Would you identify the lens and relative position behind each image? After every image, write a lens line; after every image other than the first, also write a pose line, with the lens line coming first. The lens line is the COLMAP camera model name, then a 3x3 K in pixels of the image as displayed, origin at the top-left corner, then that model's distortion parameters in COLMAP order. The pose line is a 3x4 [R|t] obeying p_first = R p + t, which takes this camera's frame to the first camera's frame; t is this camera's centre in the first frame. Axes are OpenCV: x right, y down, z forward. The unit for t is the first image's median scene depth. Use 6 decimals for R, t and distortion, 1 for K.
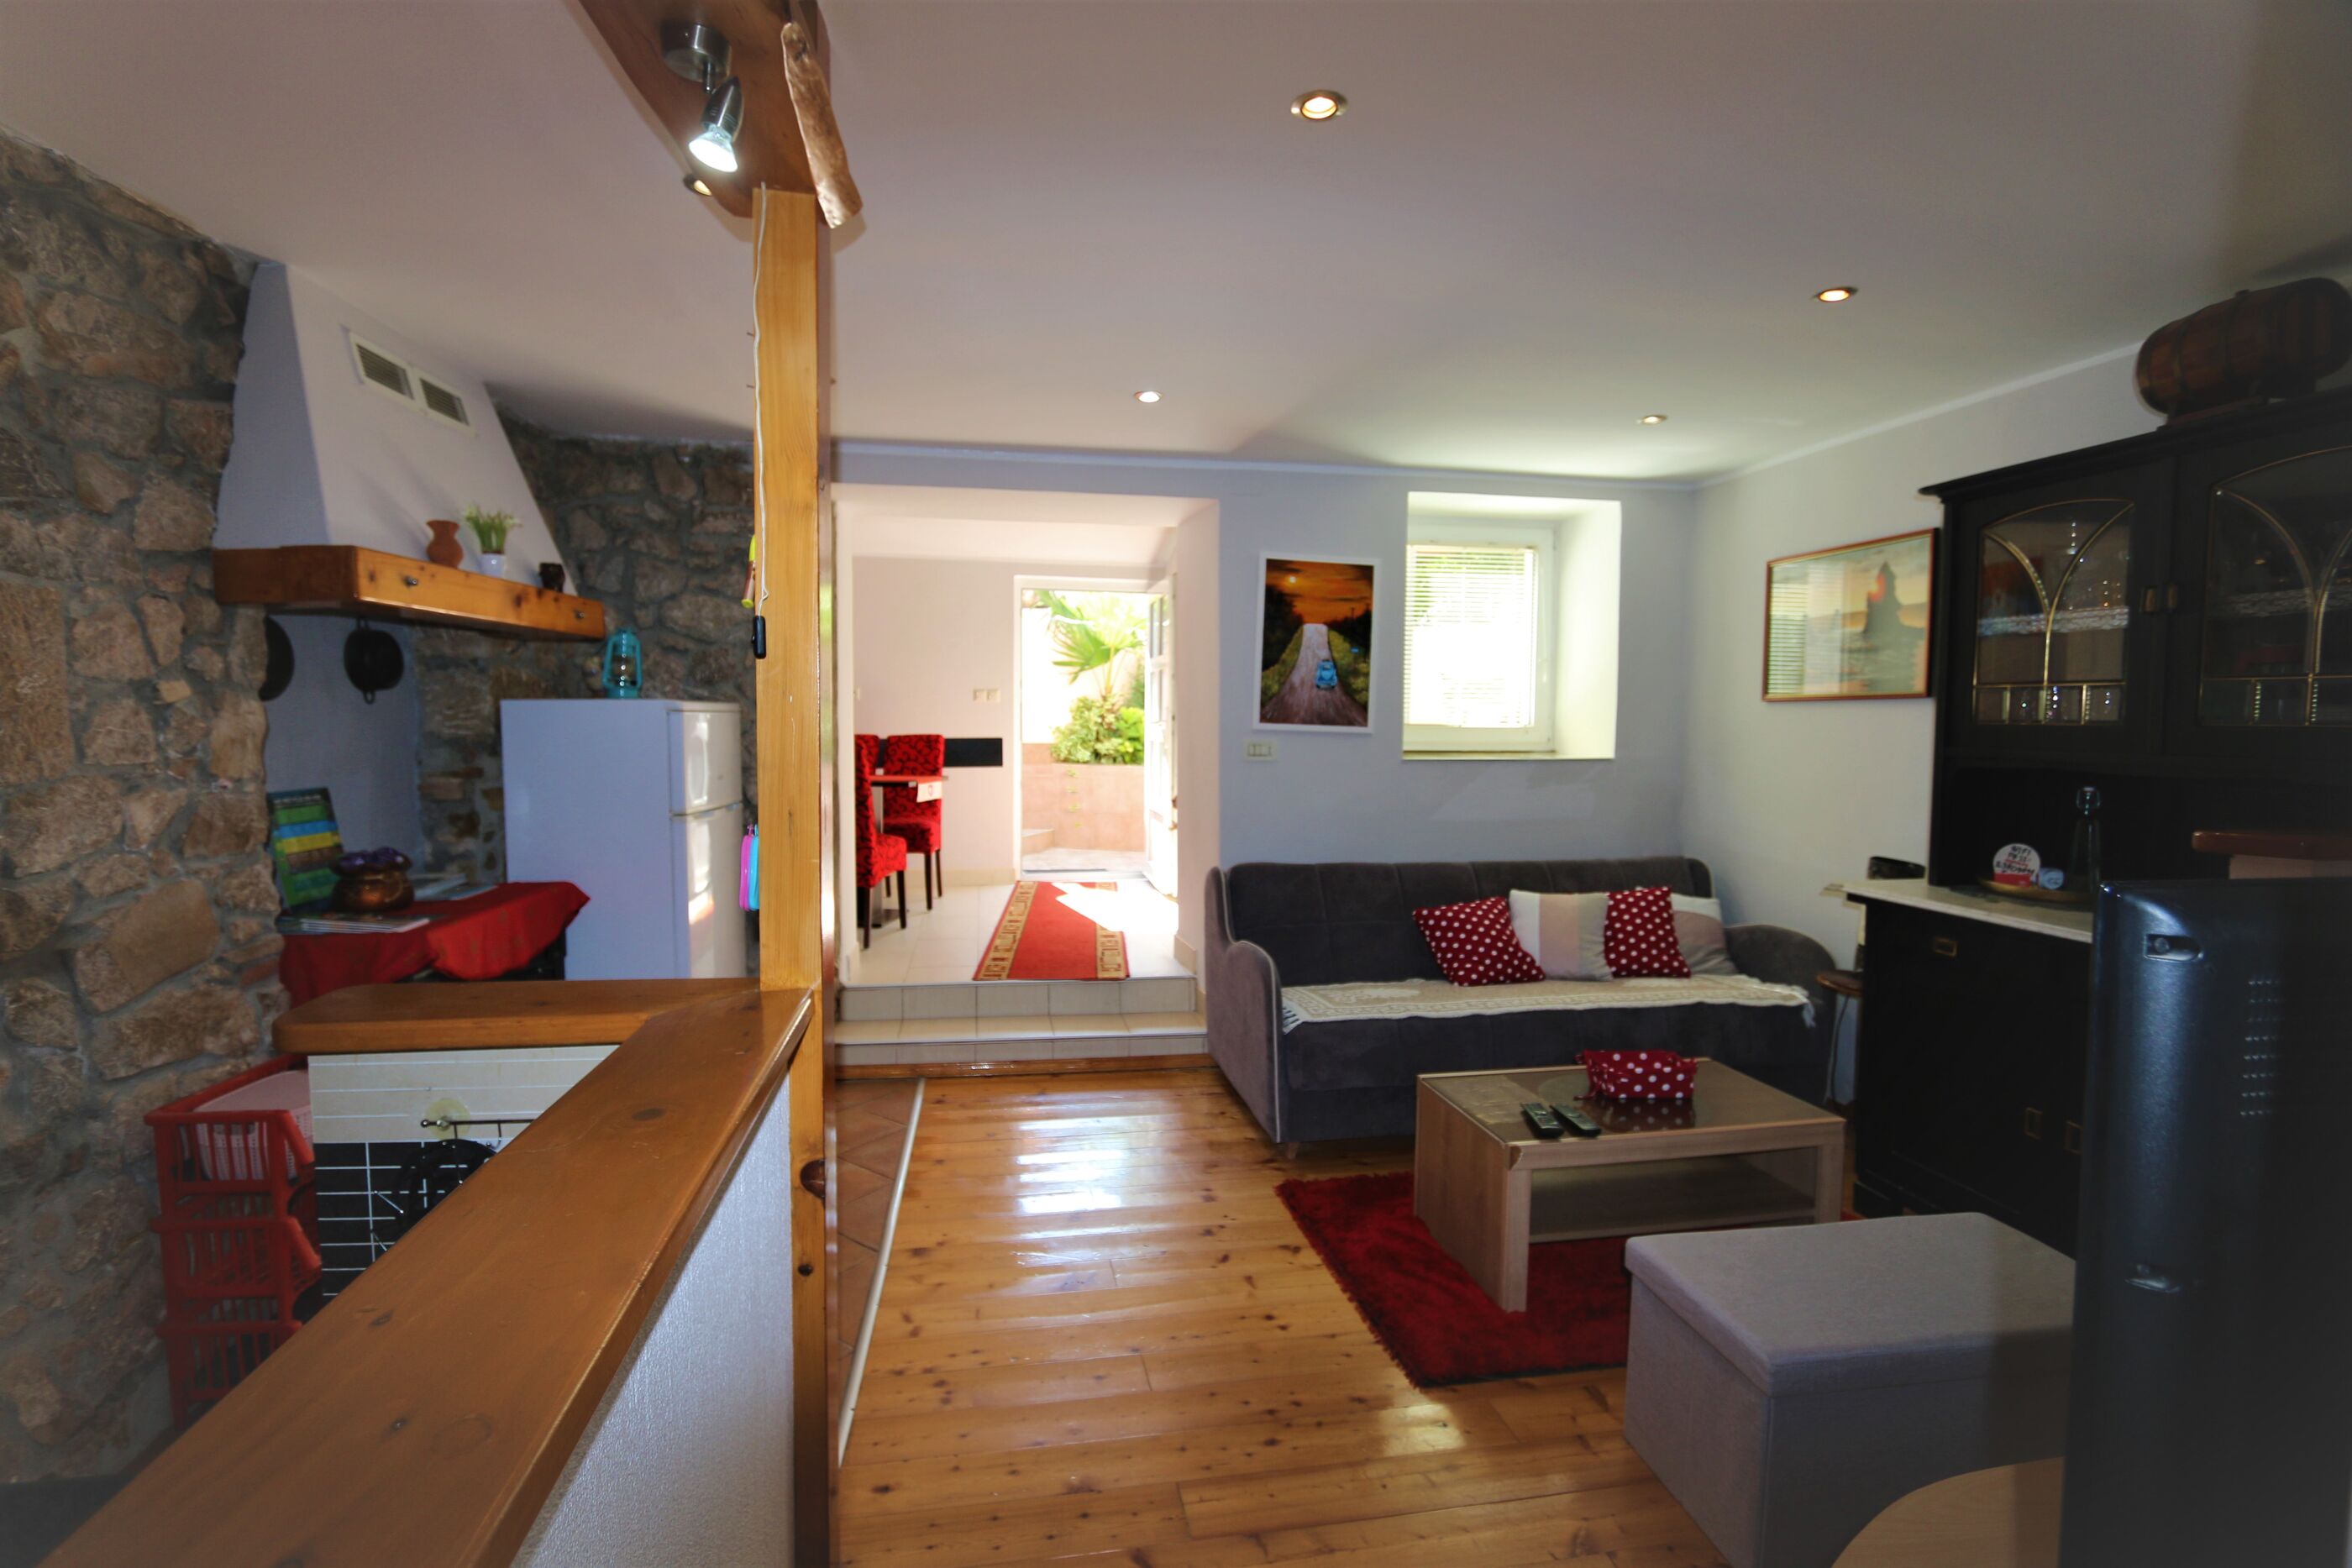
lens RADIAL K [[1073.4, 0, 1153.4], [0, 1073.4, 783.0], [0, 0, 1]] dist [-0.018246, 0.002321]
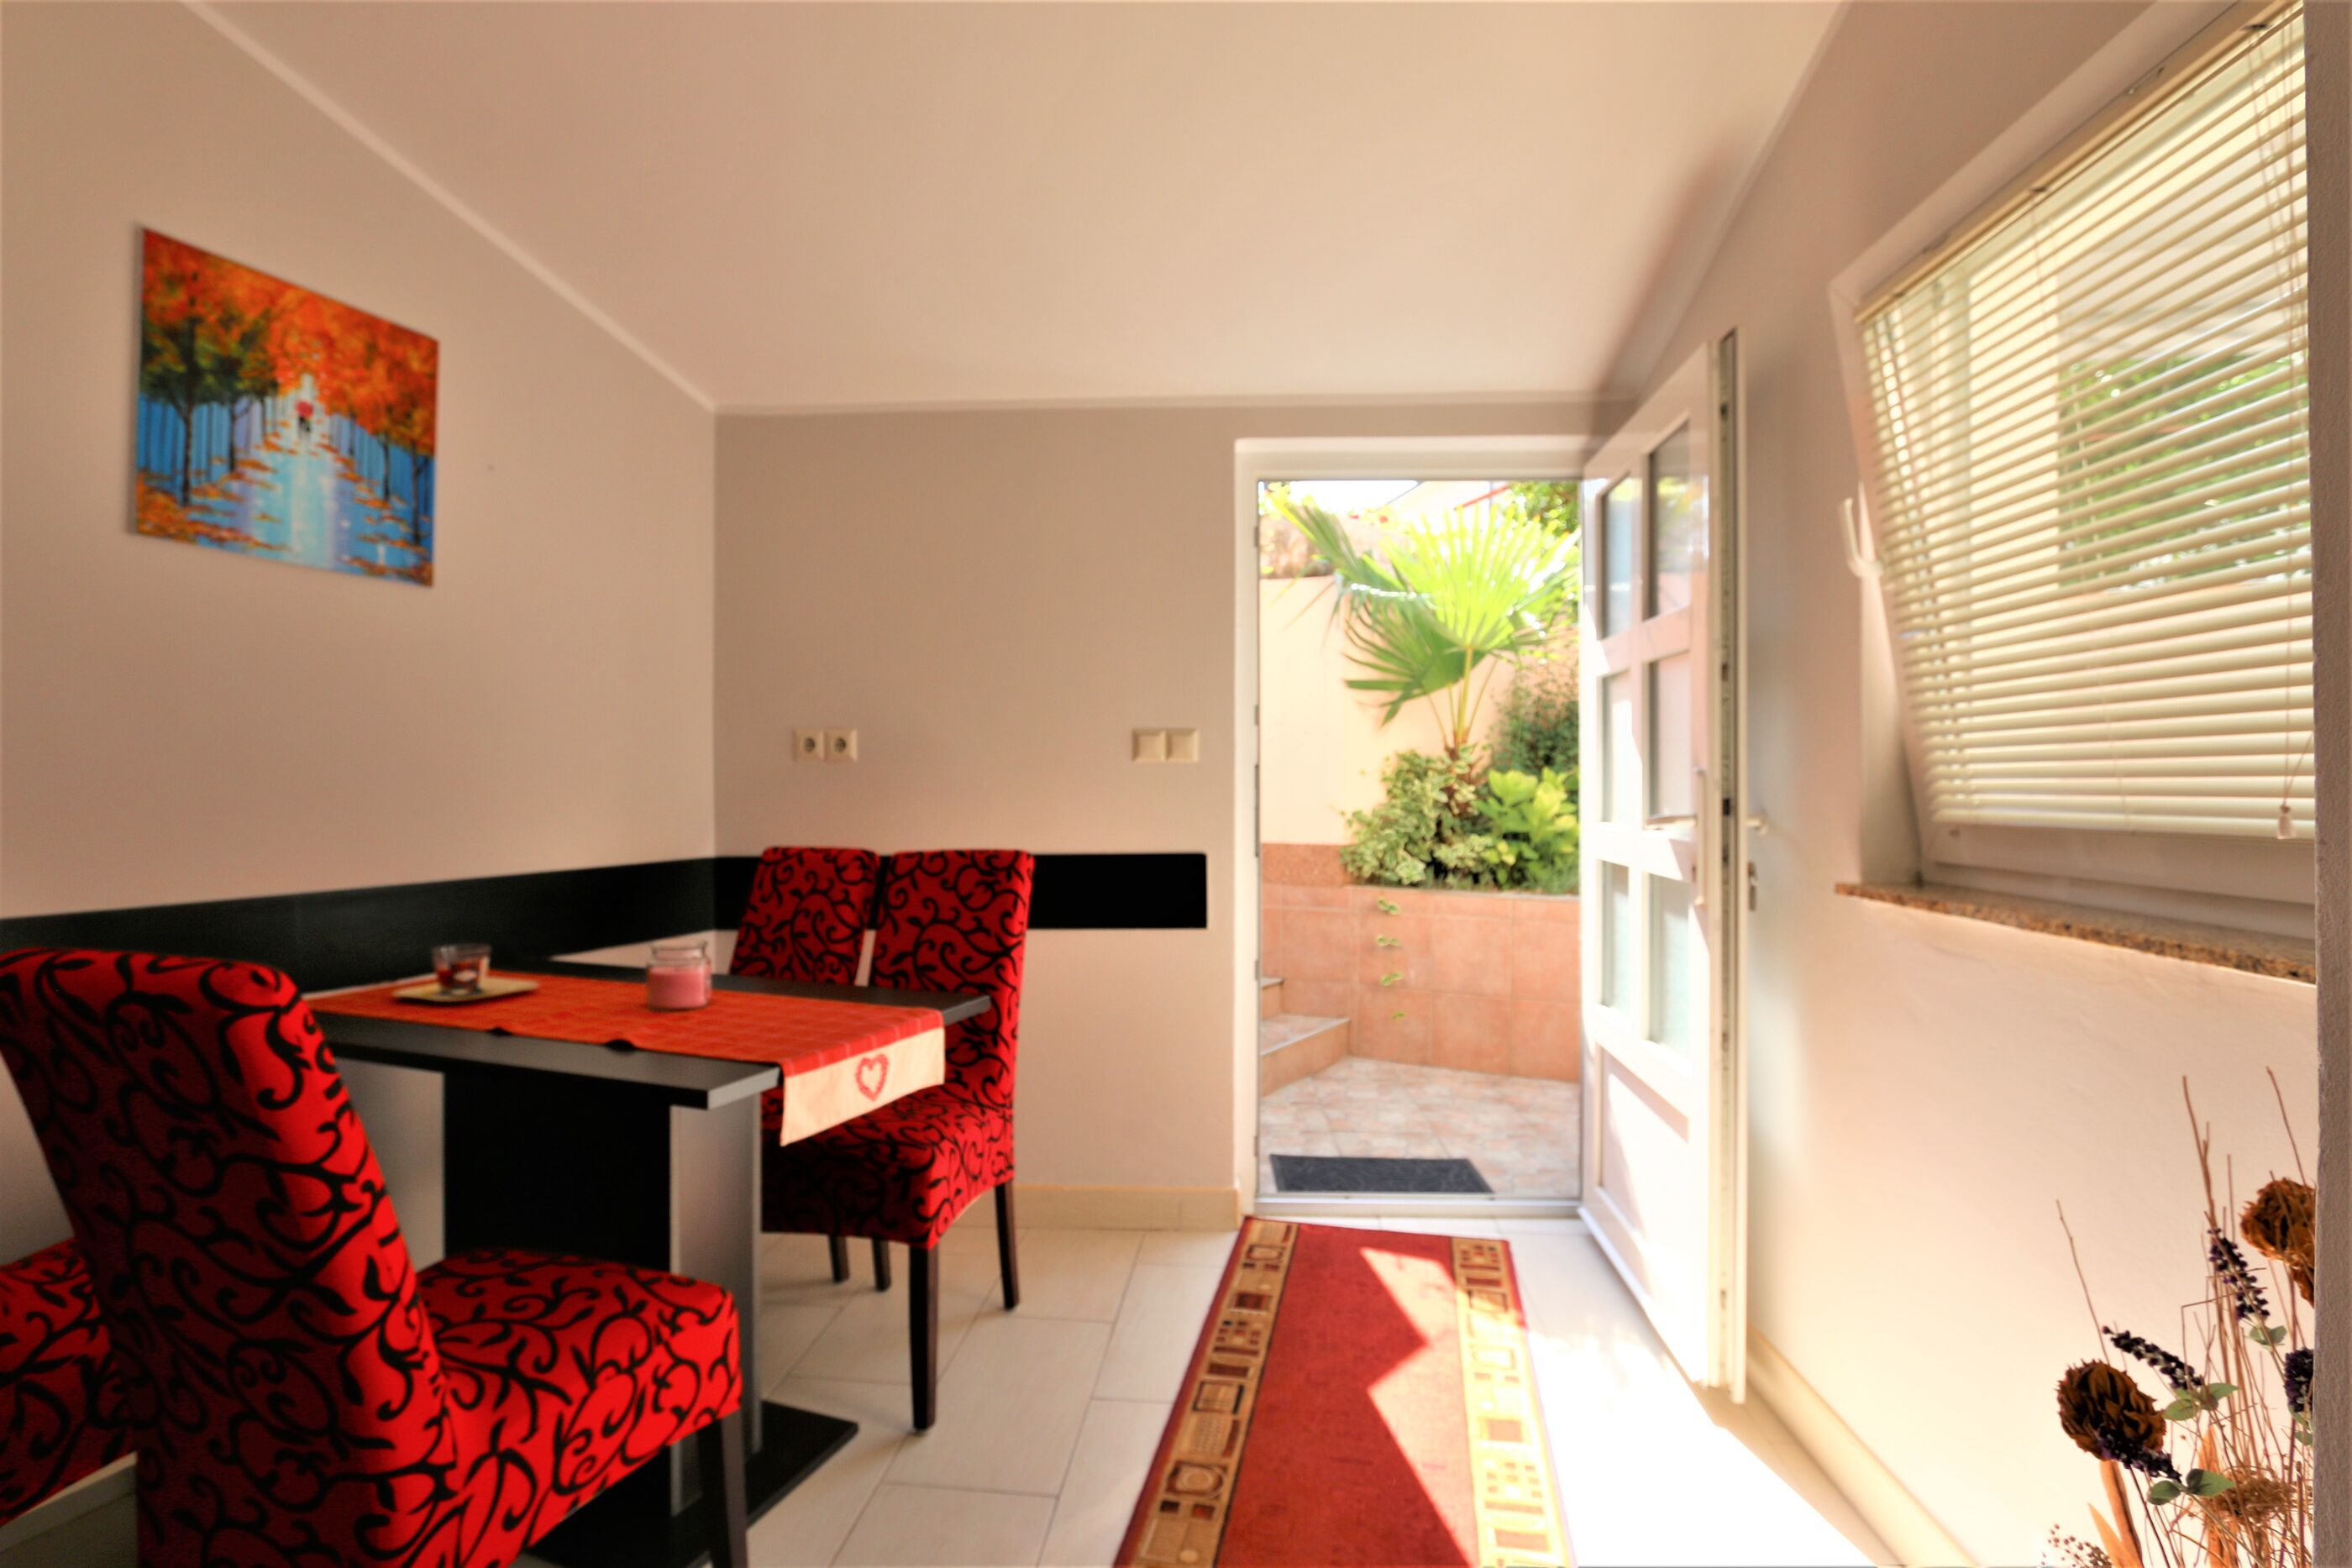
lens RADIAL K [[1145.2, 0, 1146.2], [0, 1145.2, 783.1], [0, 0, 1]] dist [-0.009566, 0.000210]
pose [[0.960175, -0.007885, -0.279290, -0.072410], [-0.008825, 0.998247, -0.058520, -0.070739], [0.279261, 0.058654, 0.958422, 0.970284]]
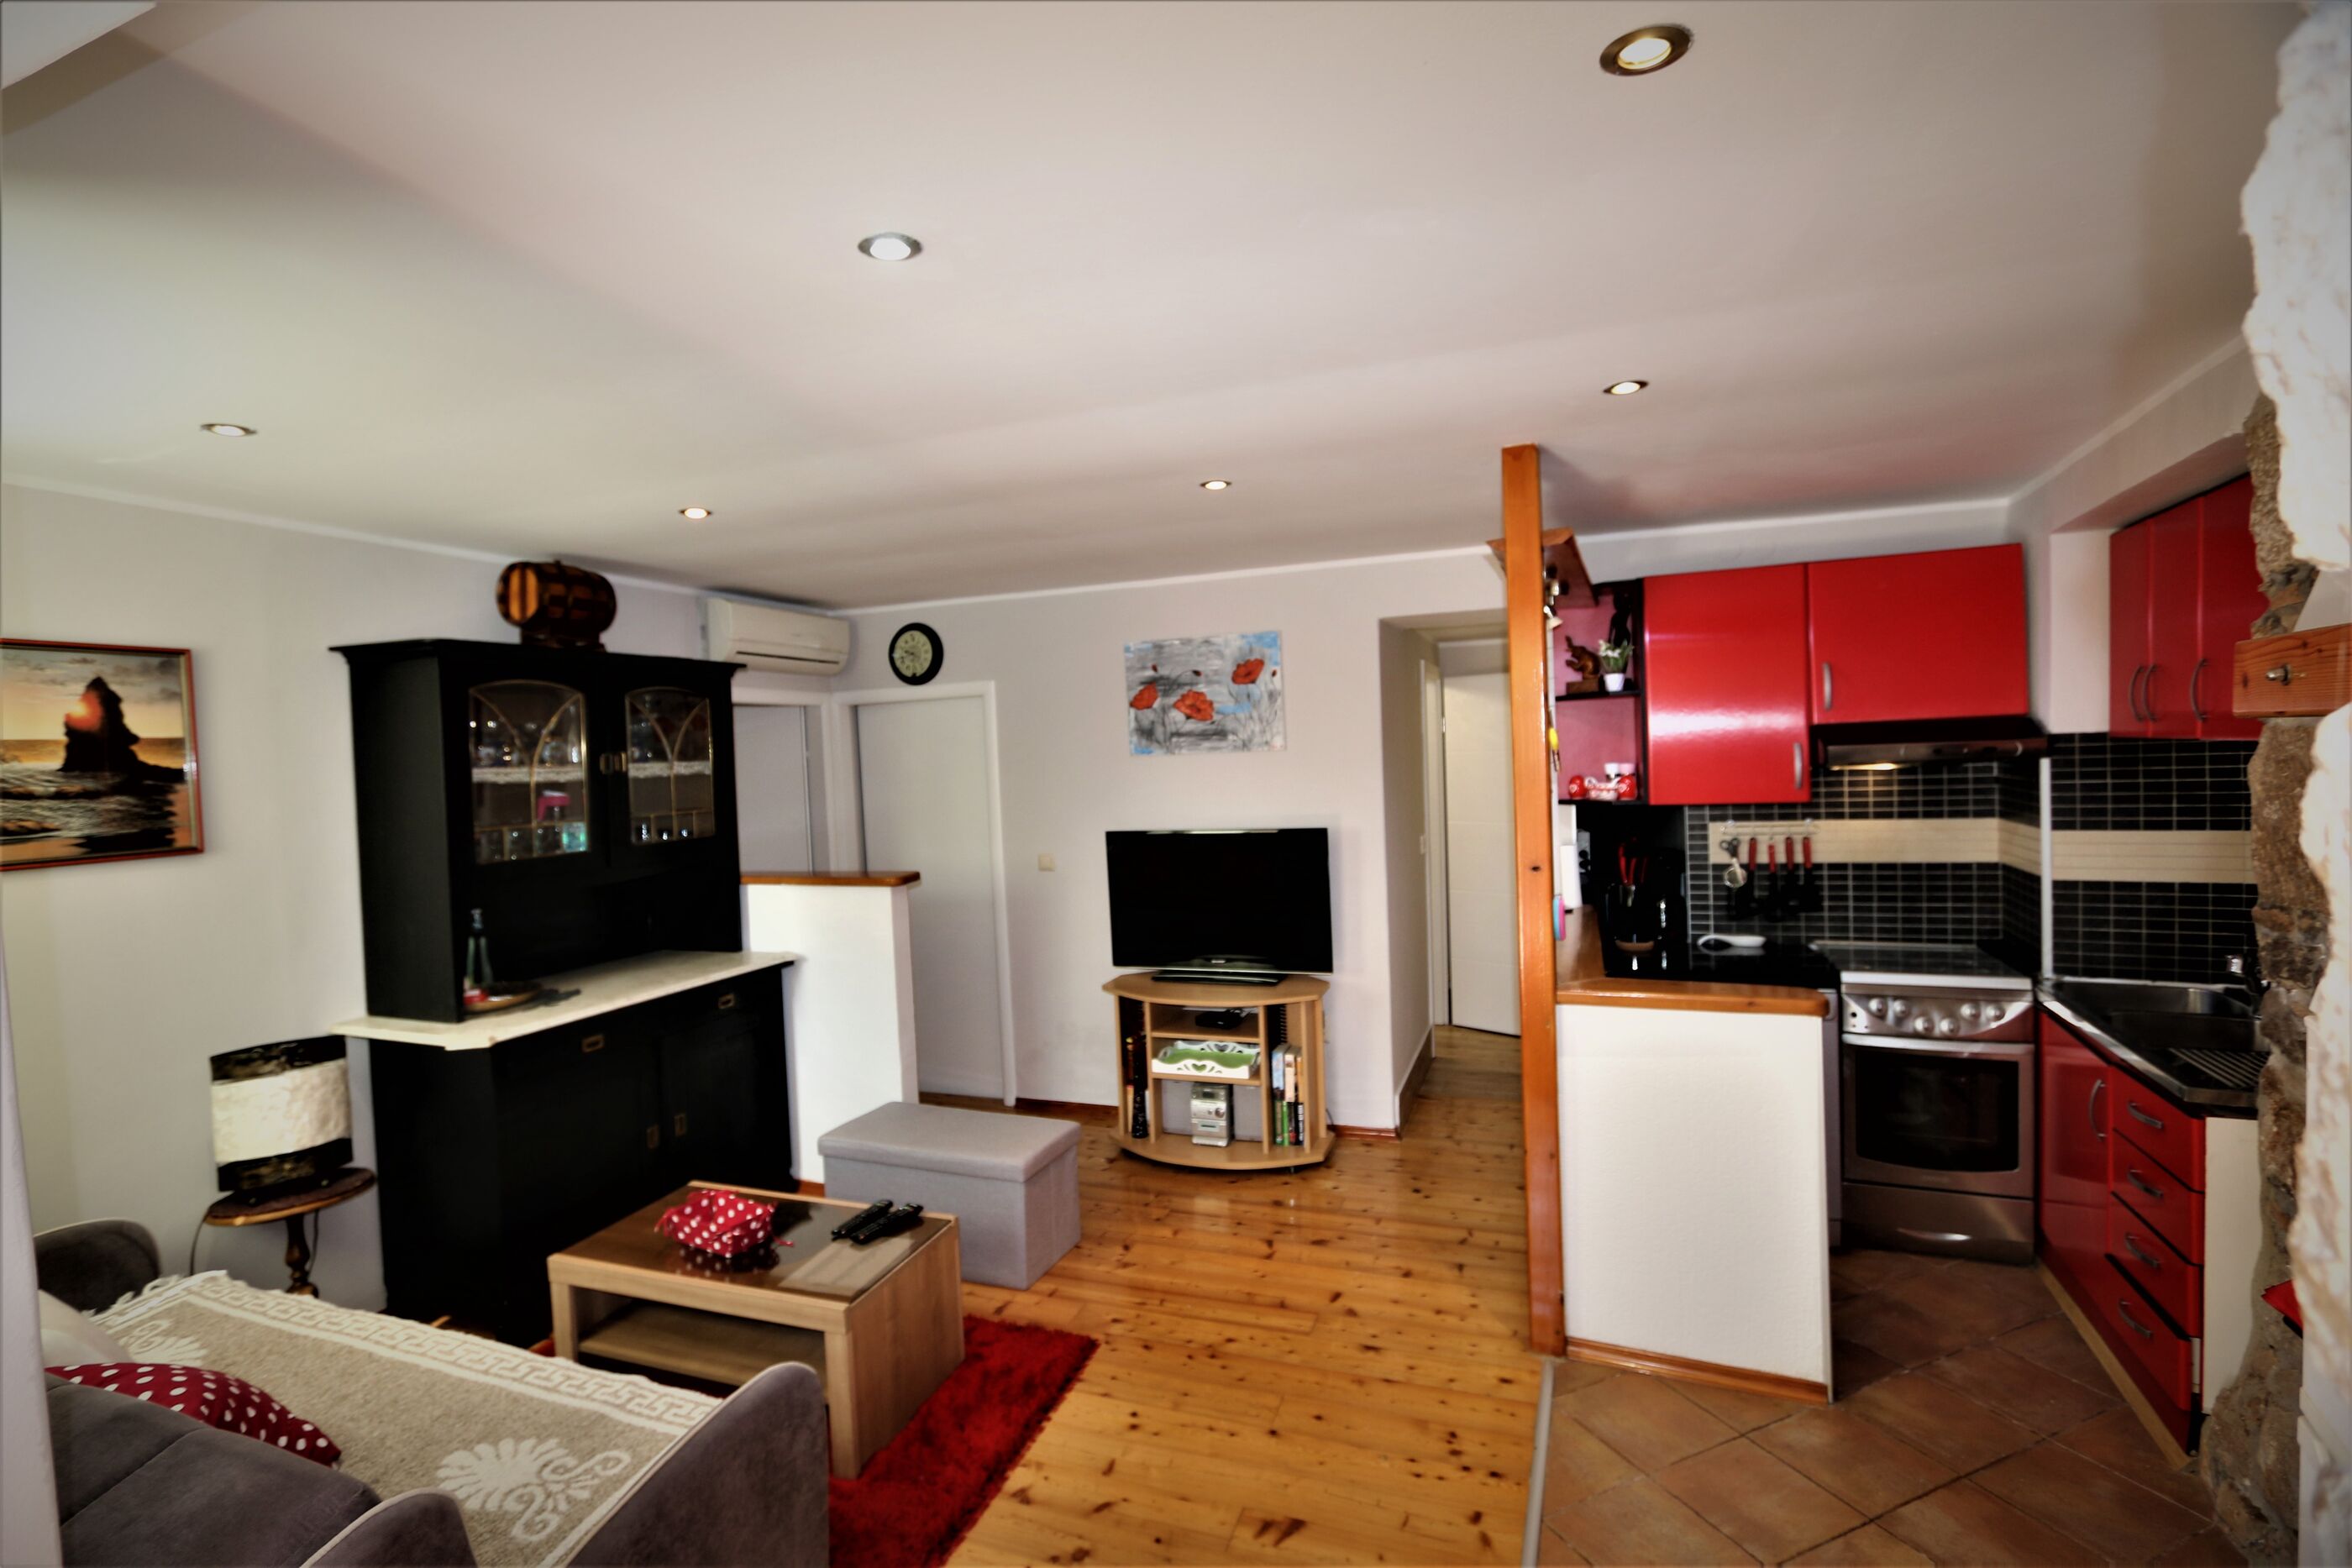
lens RADIAL K [[1073.4, 0, 1153.4], [0, 1073.4, 783.0], [0, 0, 1]] dist [-0.018246, 0.002321]
pose [[-0.860260, 0.012167, 0.509710, -0.259093], [0.064778, 0.994222, 0.085596, -0.124582], [-0.505723, 0.106653, -0.856078, 1.049729]]
